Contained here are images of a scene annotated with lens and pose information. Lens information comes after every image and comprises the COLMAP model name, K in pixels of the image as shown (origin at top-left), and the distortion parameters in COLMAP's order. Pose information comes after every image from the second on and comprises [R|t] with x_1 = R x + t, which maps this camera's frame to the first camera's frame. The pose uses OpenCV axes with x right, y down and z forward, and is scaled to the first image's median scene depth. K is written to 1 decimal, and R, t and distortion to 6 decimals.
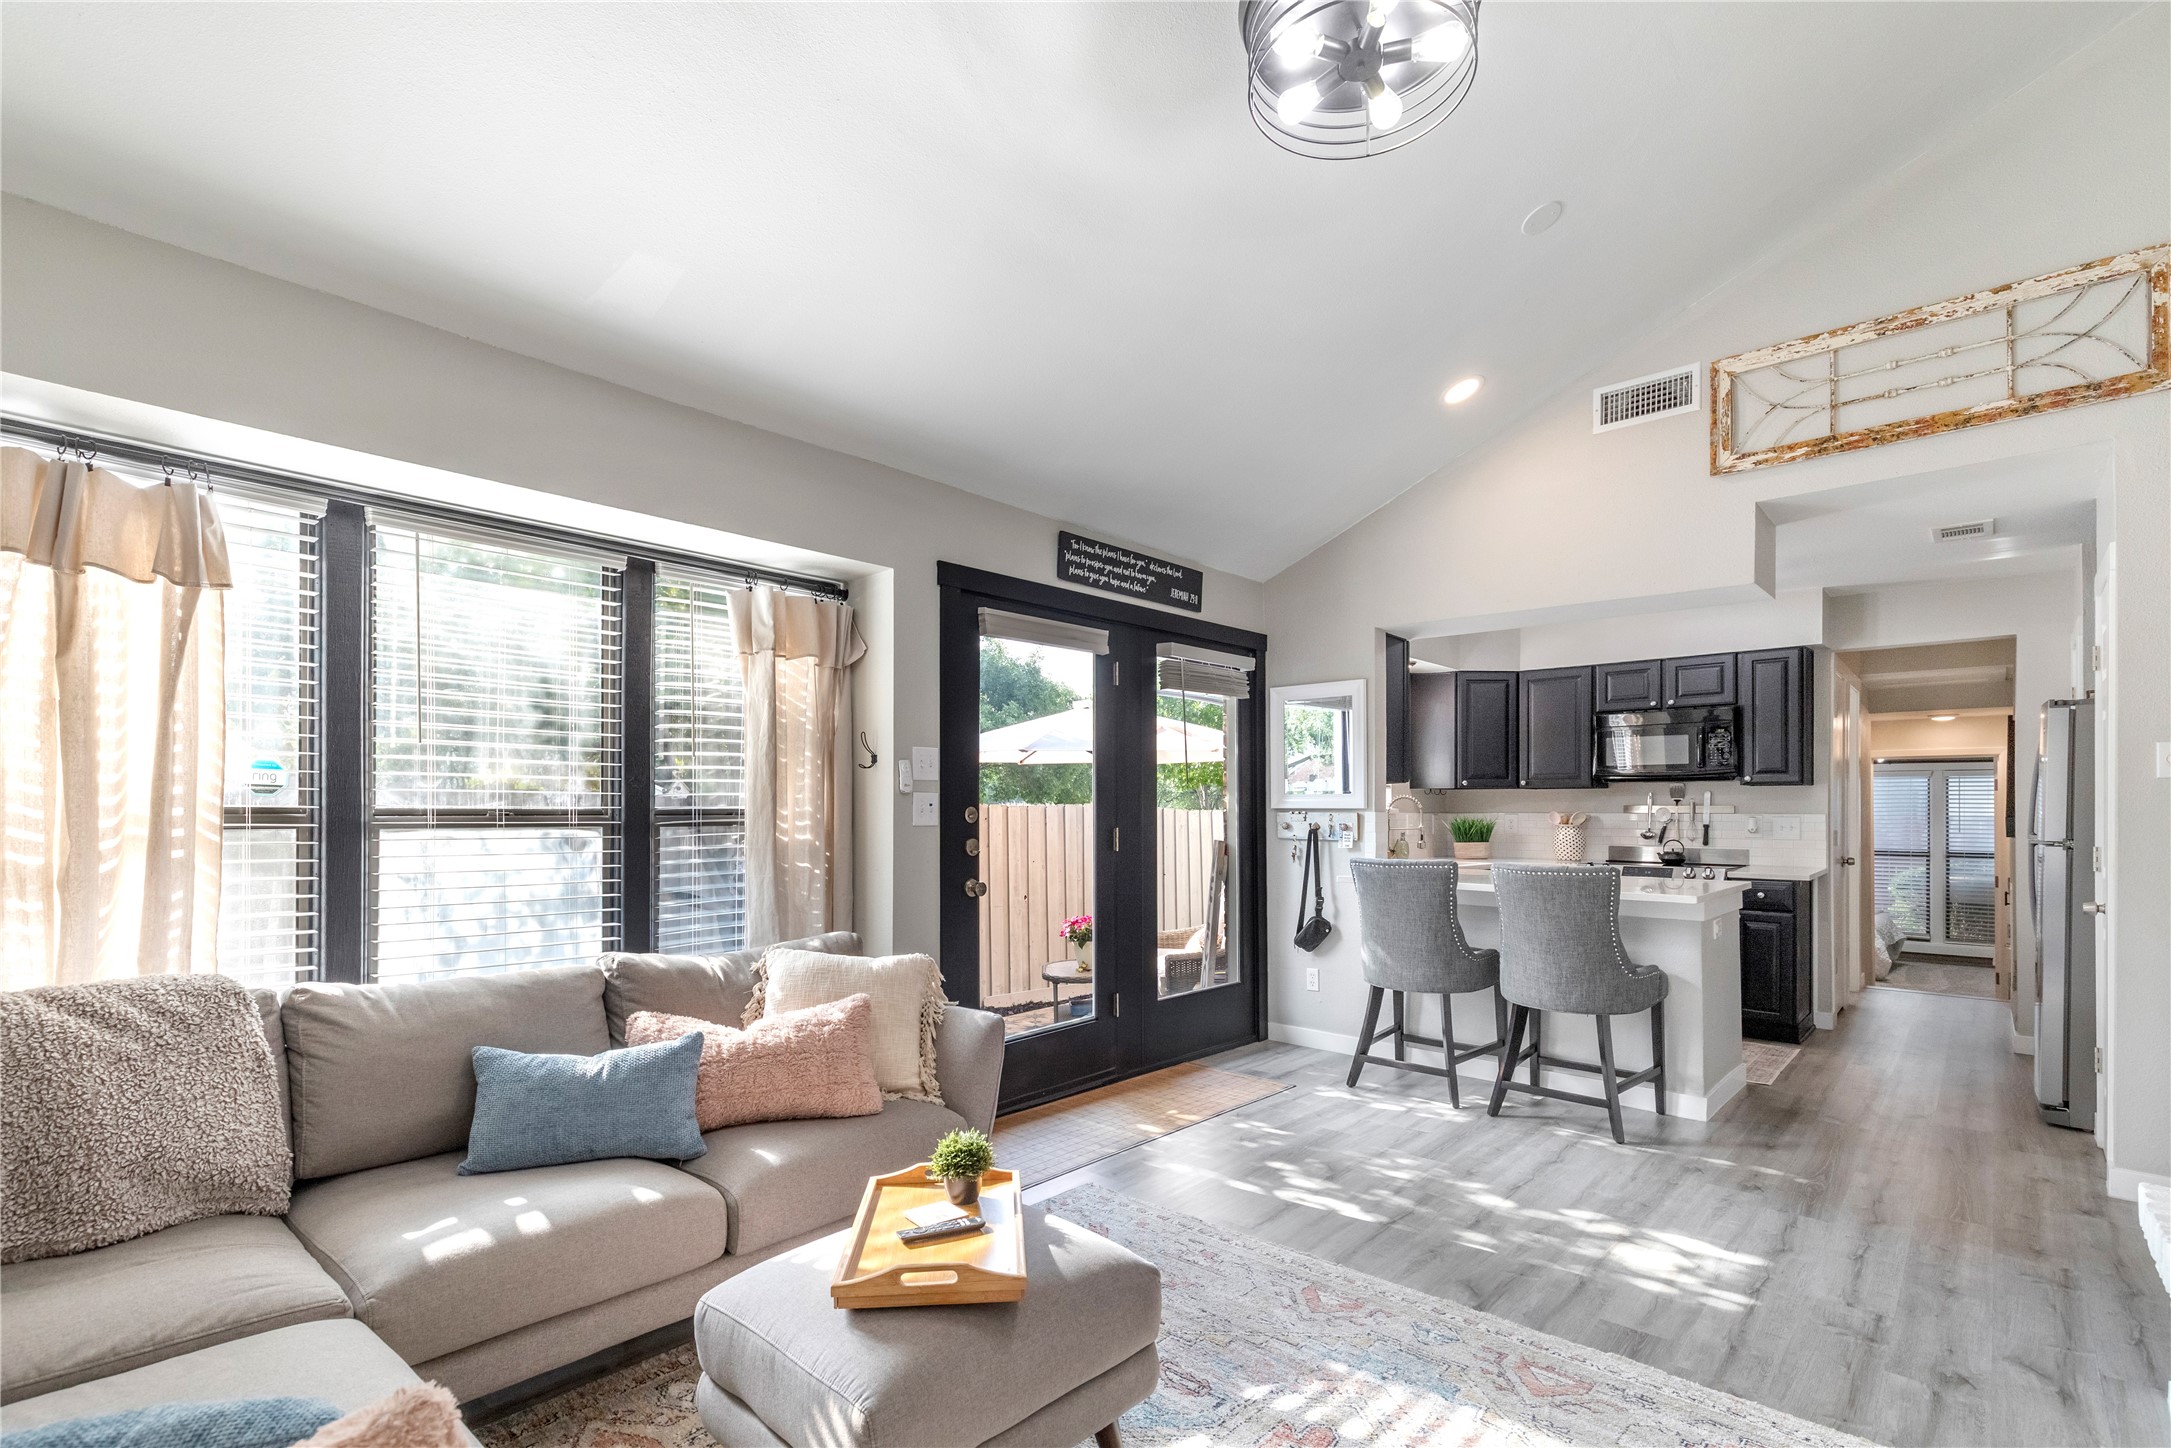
lens RADIAL K [[1031.6, 0, 1075.6], [0, 1031.6, 796.4], [0, 0, 1]] dist [0.001148, 0.000545]
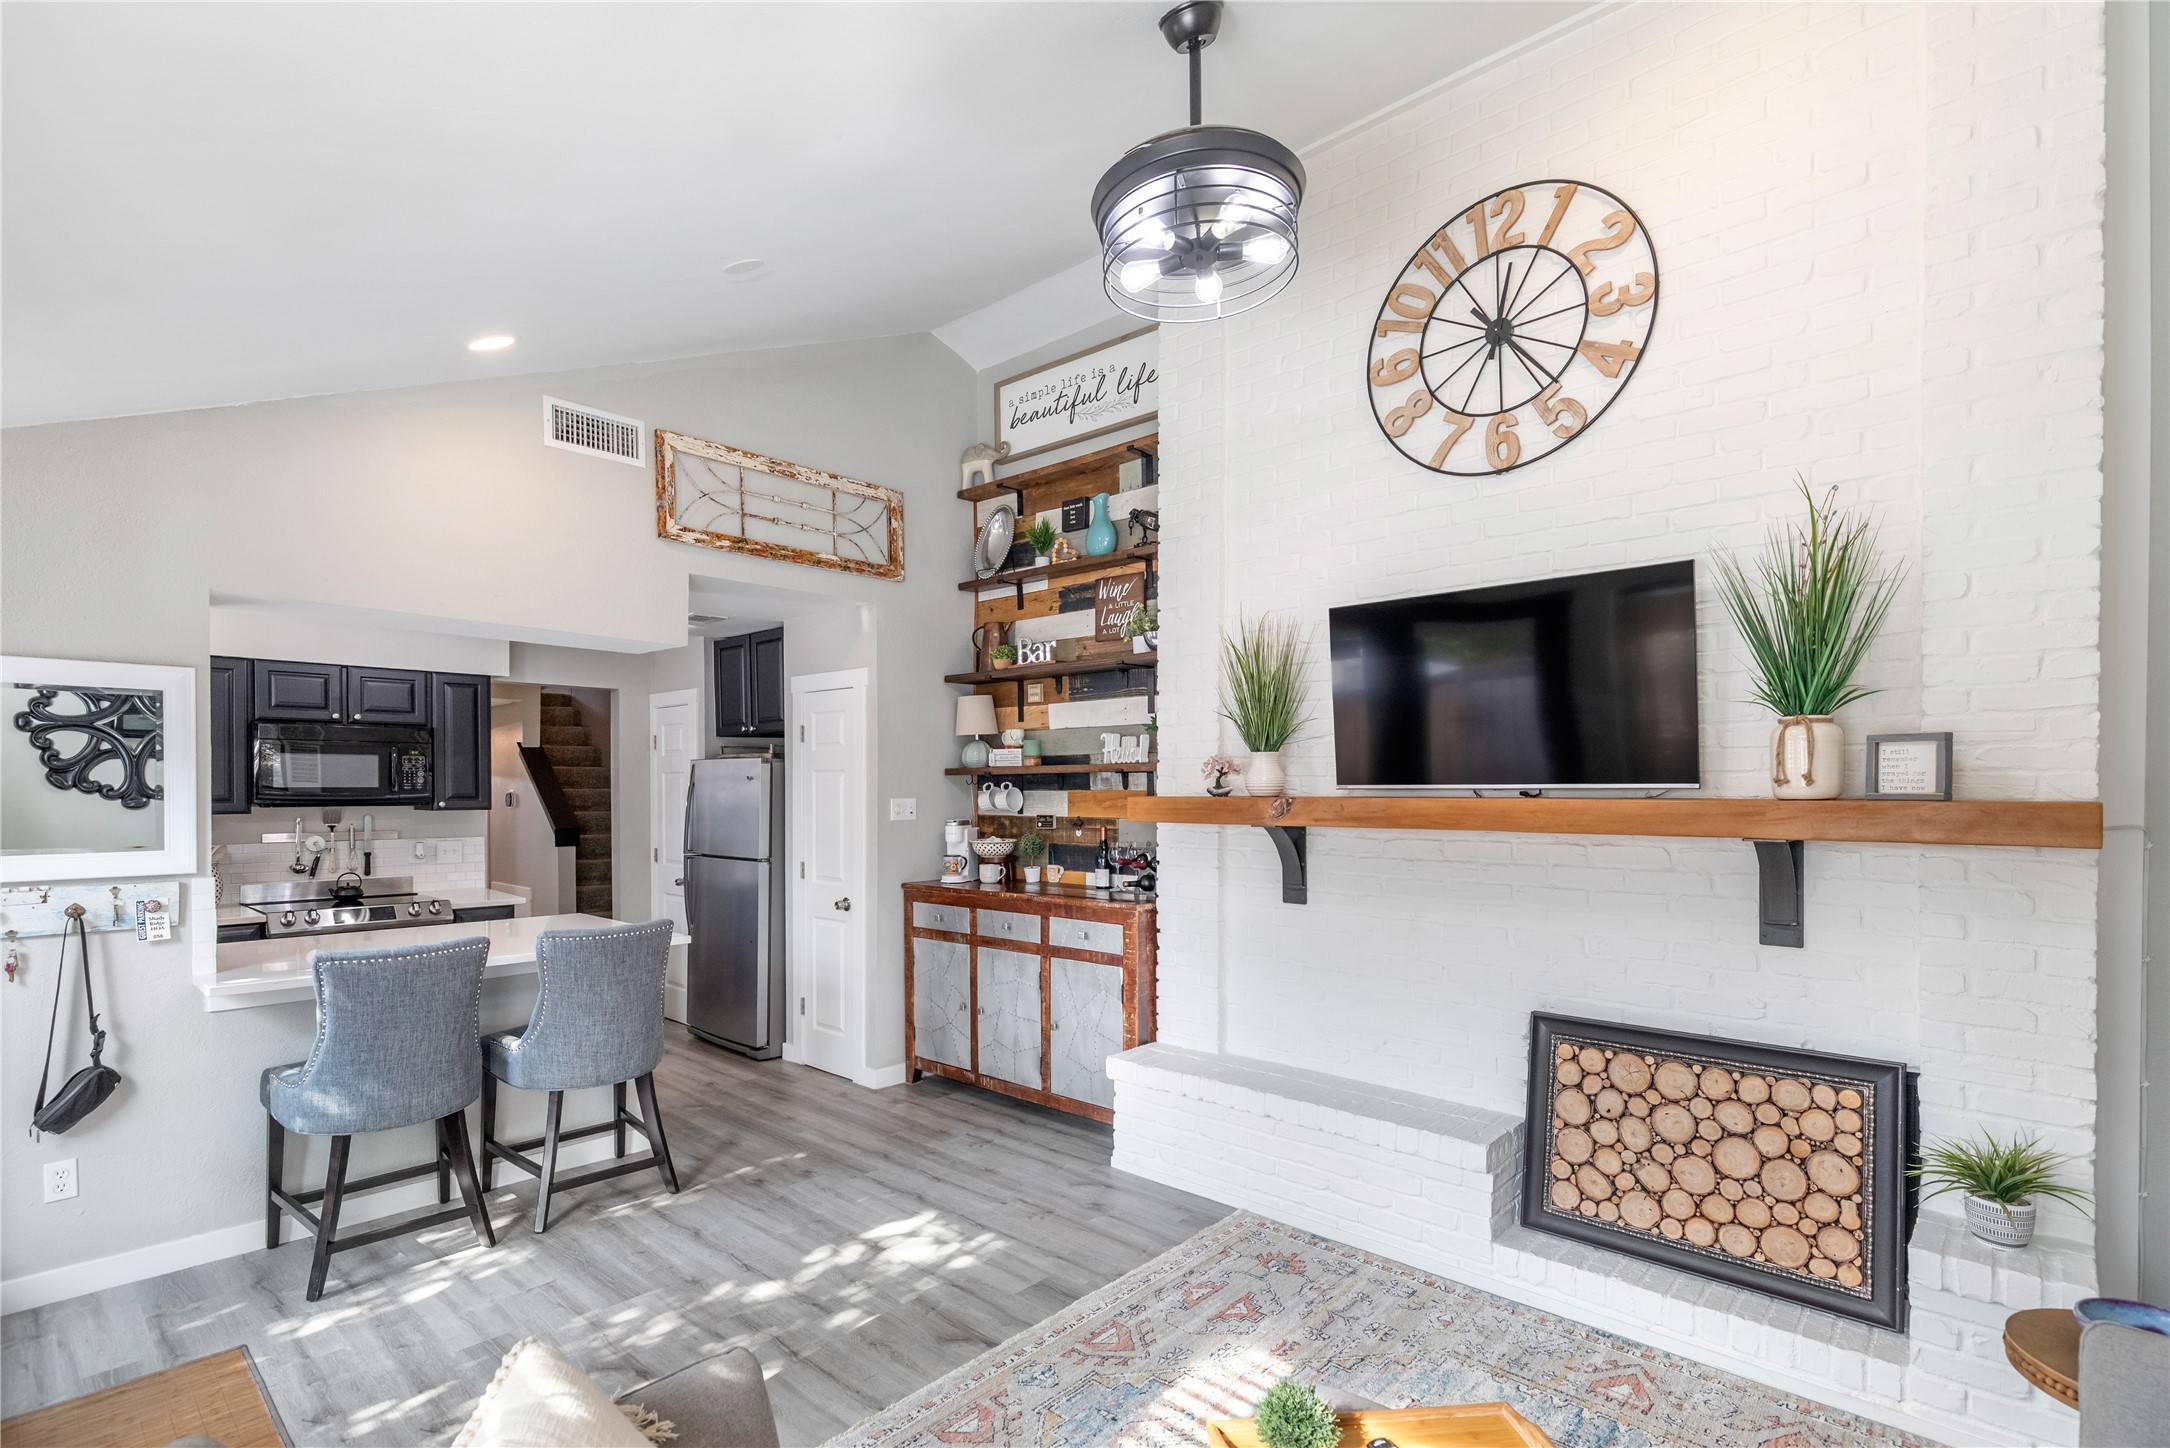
lens RADIAL K [[997.8, 0, 1083.1], [0, 997.8, 786.3], [0, 0, 1]] dist [-0.004712, -0.000586]
pose [[-0.007143, -0.001015, 0.999974, -0.323631], [-0.014234, 0.999898, 0.000913, -0.048592], [-0.999873, -0.014227, -0.007156, 0.448642]]
